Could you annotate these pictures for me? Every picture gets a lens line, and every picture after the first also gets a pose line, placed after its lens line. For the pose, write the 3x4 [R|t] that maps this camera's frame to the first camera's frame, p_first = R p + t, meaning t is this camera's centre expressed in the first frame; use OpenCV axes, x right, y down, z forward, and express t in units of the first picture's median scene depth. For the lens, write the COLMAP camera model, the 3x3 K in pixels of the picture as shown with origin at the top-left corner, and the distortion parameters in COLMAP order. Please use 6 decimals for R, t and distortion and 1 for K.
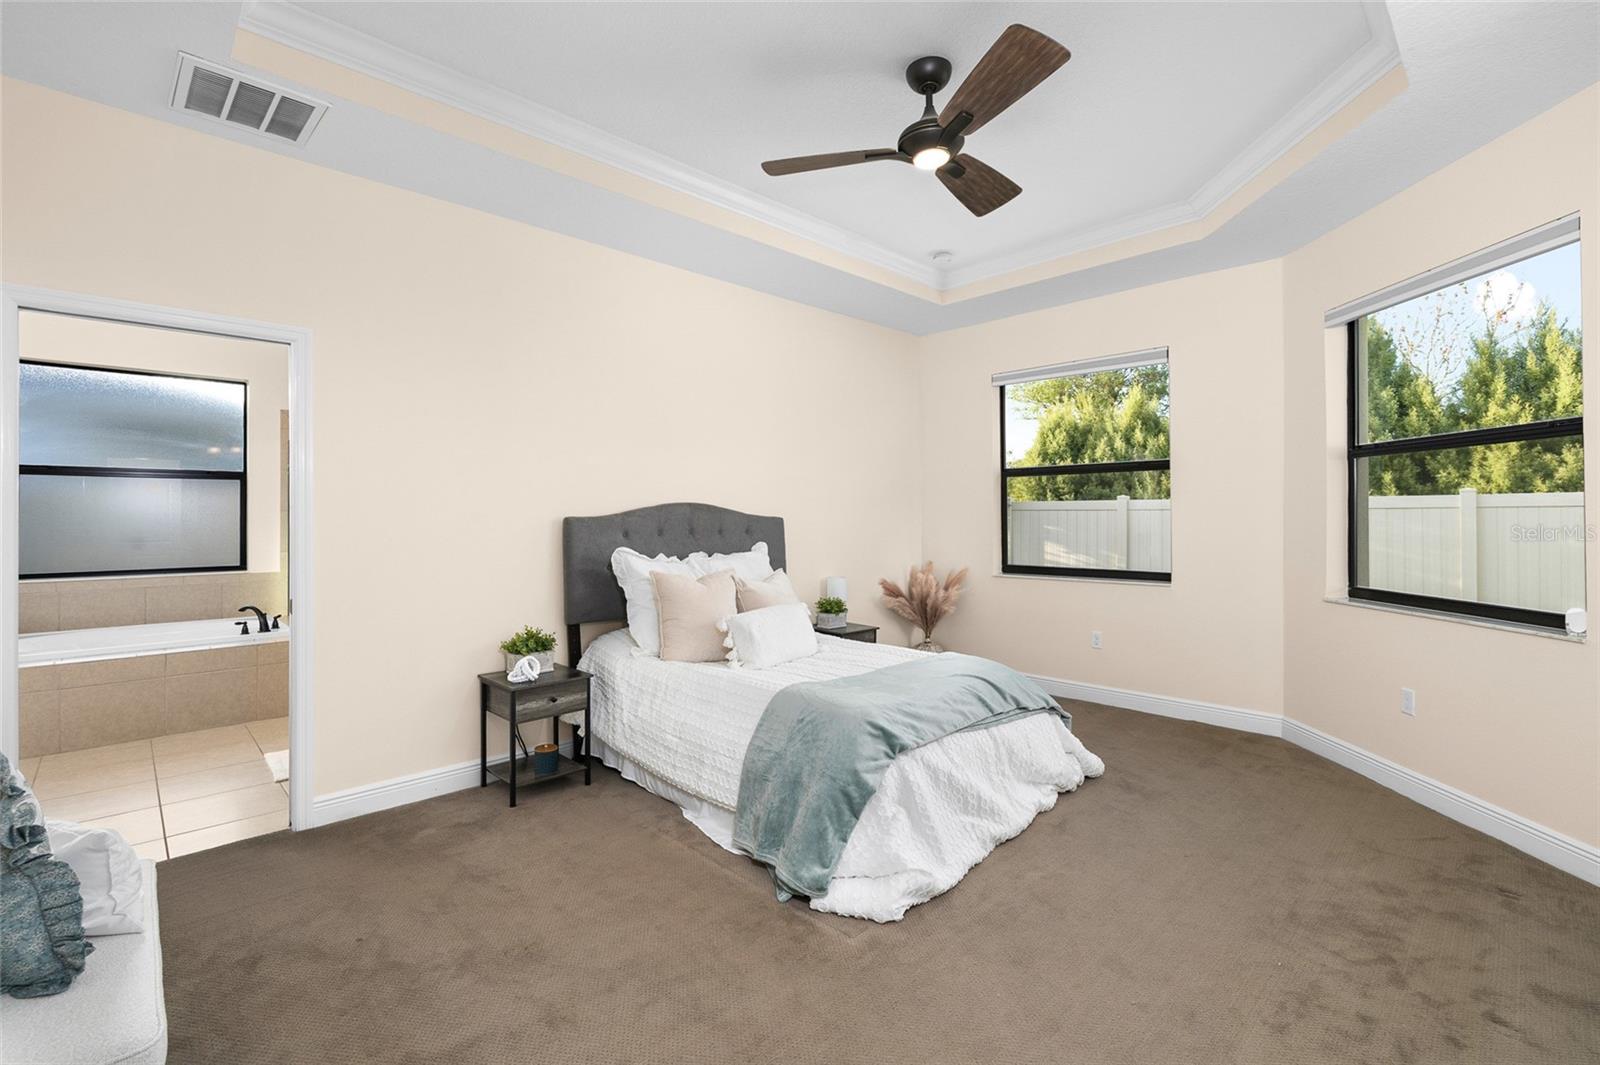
lens RADIAL K [[714.1, 0, 782.5], [0, 714.1, 524.9], [0, 0, 1]] dist [-0.009510, 0.002718]
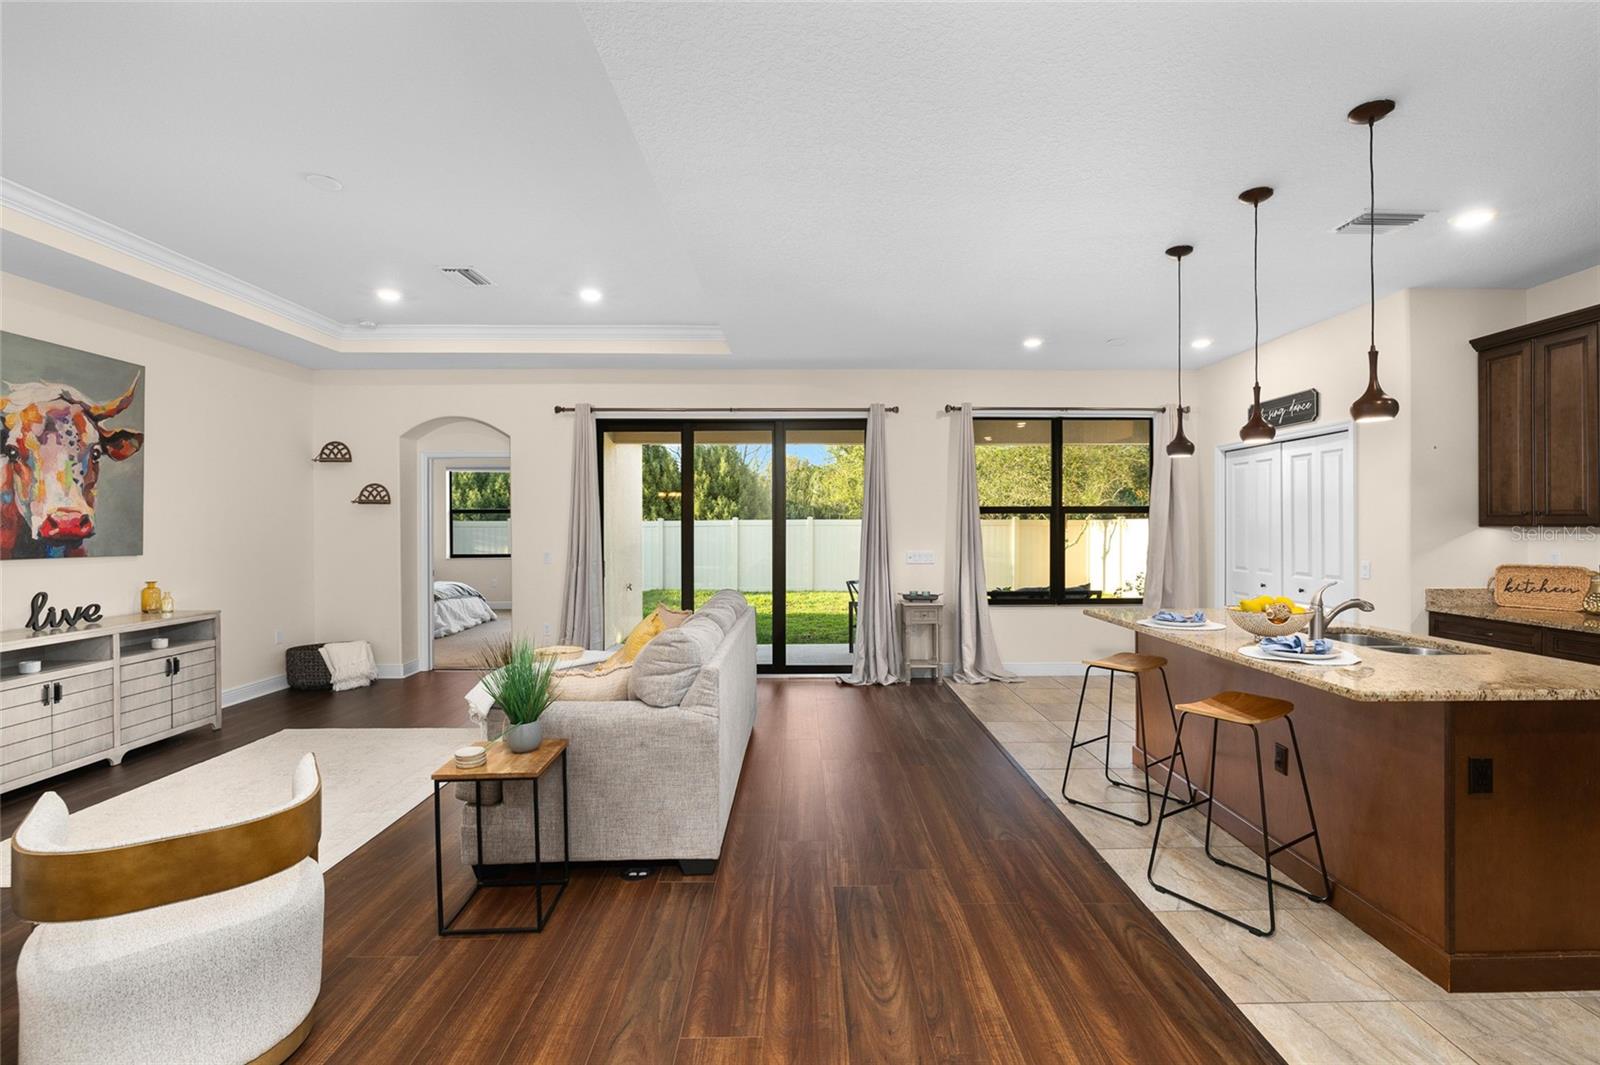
lens RADIAL K [[714.1, 0, 819.8], [0, 714.1, 534.2], [0, 0, 1]] dist [-0.009510, 0.002718]
pose [[0.668060, -0.005232, 0.744089, -0.284935], [0.007957, 0.999968, -0.000113, 0.001673], [-0.744064, 0.005996, 0.668081, -0.659803]]
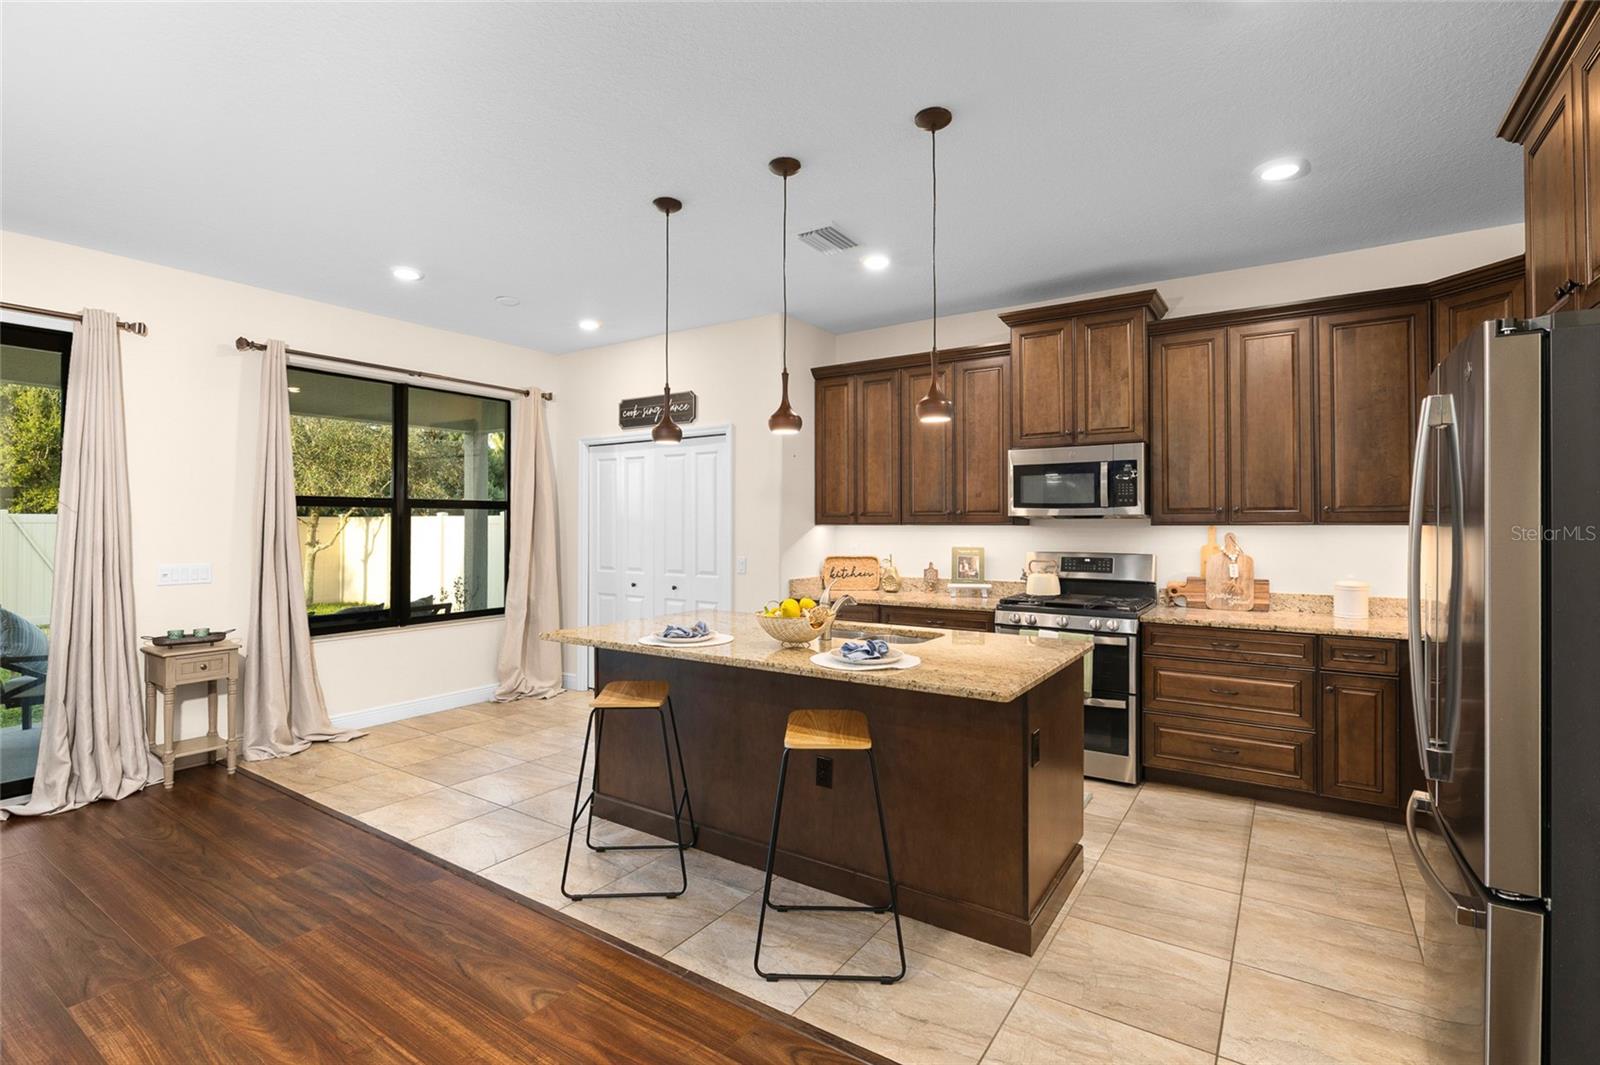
lens RADIAL K [[740.2, 0, 781.7], [0, 740.2, 524.0], [0, 0, 1]] dist [-0.010131, 0.002659]
pose [[-0.218631, 0.004101, 0.975799, -0.224200], [0.013119, 0.999913, -0.001264, 0.000076], [-0.975720, 0.012525, -0.218665, -0.542010]]
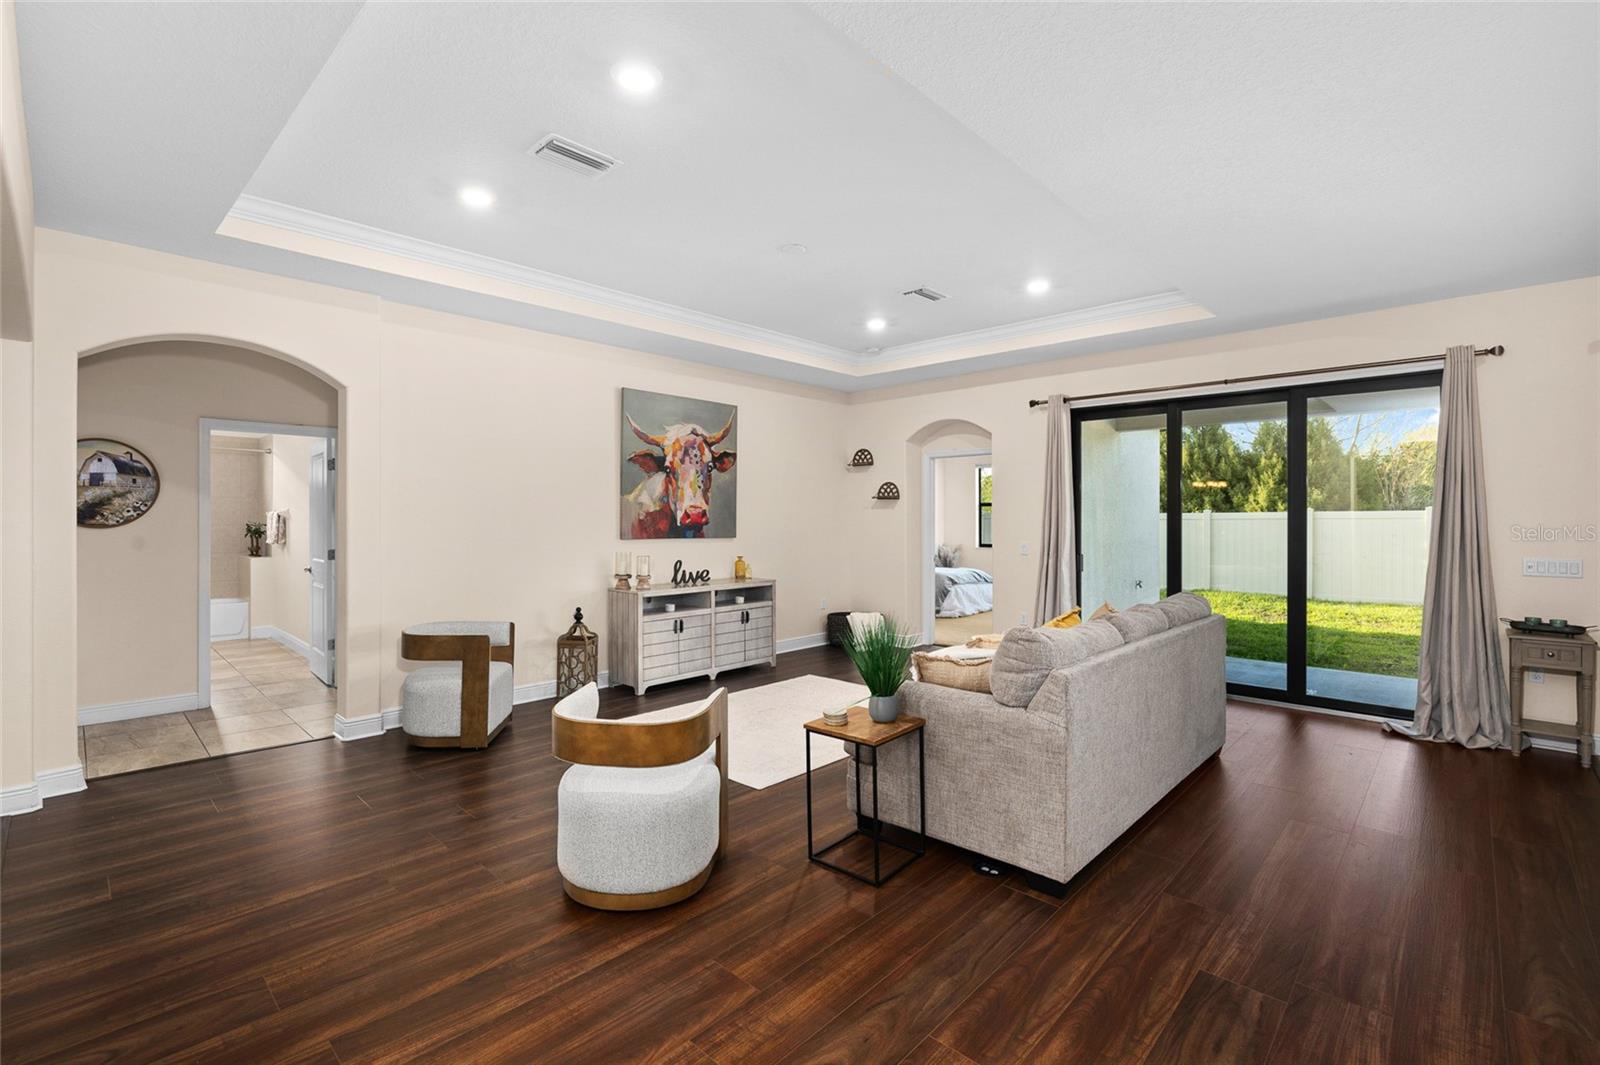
lens RADIAL K [[714.1, 0, 803.2], [0, 714.1, 521.0], [0, 0, 1]] dist [-0.009510, 0.002718]
pose [[0.997983, 0.005589, 0.063237, -0.220795], [-0.005031, 0.999947, -0.008975, 0.001789], [-0.063284, 0.008639, 0.997958, -0.688574]]
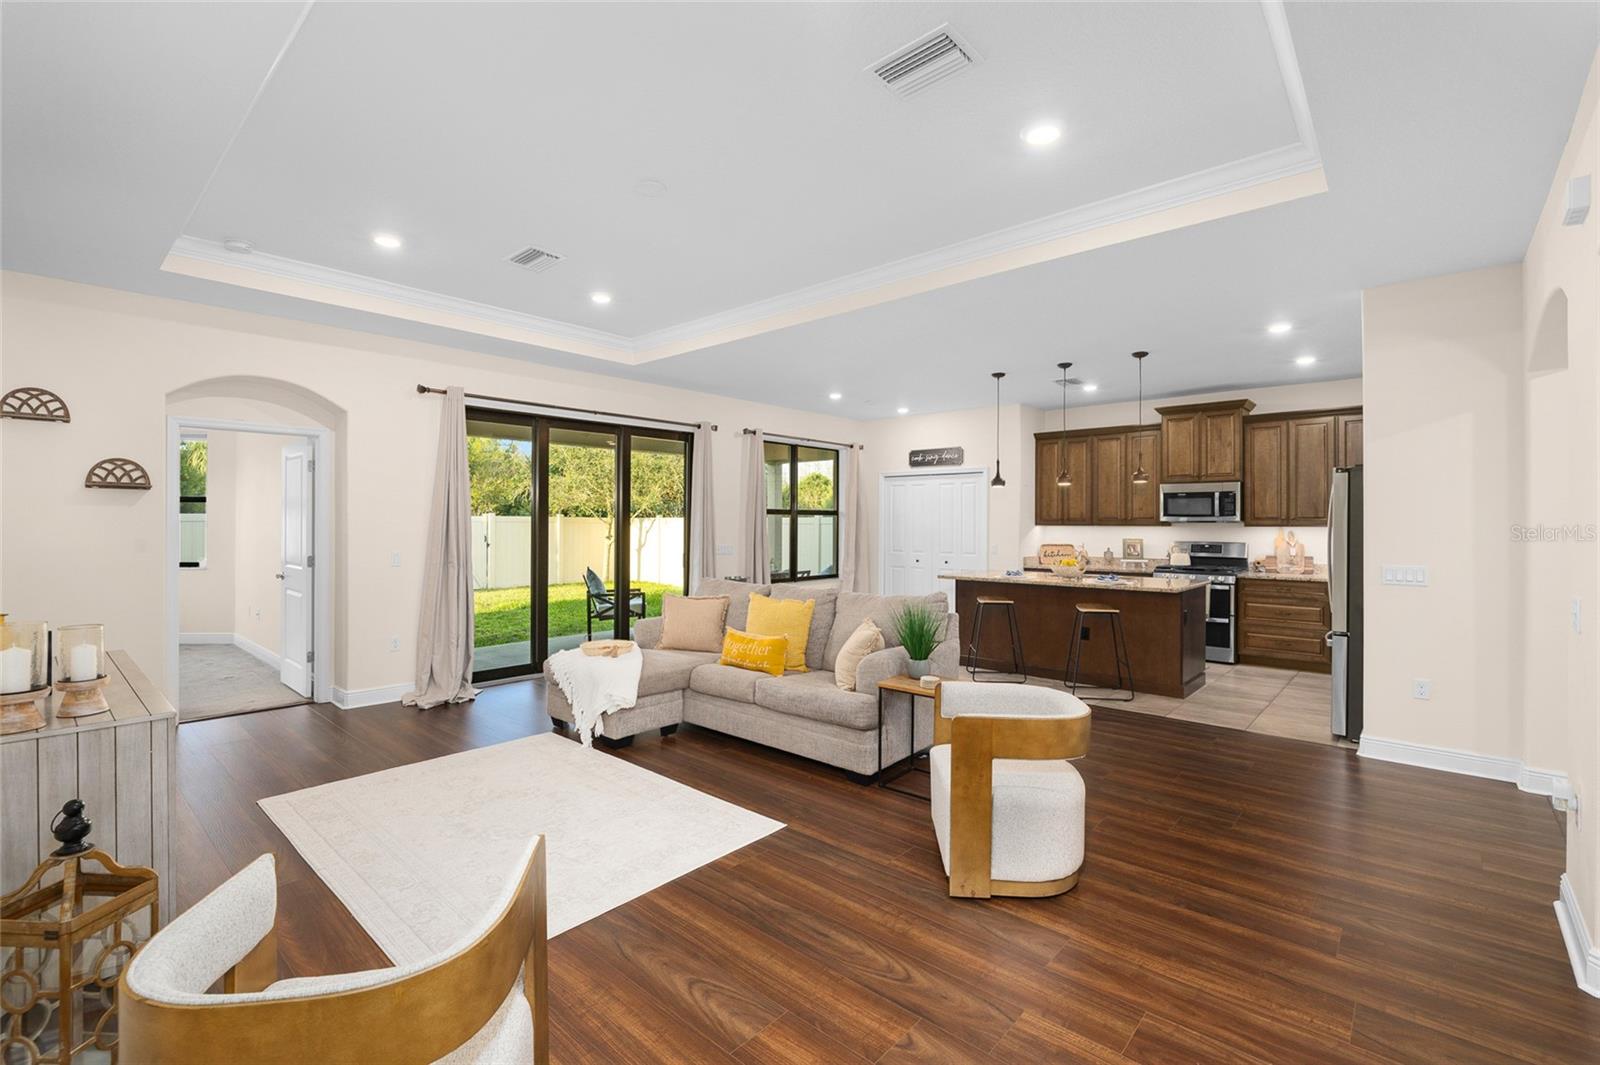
lens RADIAL K [[714.1, 0, 789.4], [0, 714.1, 522.3], [0, 0, 1]] dist [-0.009510, 0.002718]
pose [[-0.086563, 0.004300, 0.996237, -0.520404], [0.009229, 0.999951, -0.003514, -0.002654], [-0.996204, 0.008890, -0.086598, -0.329569]]
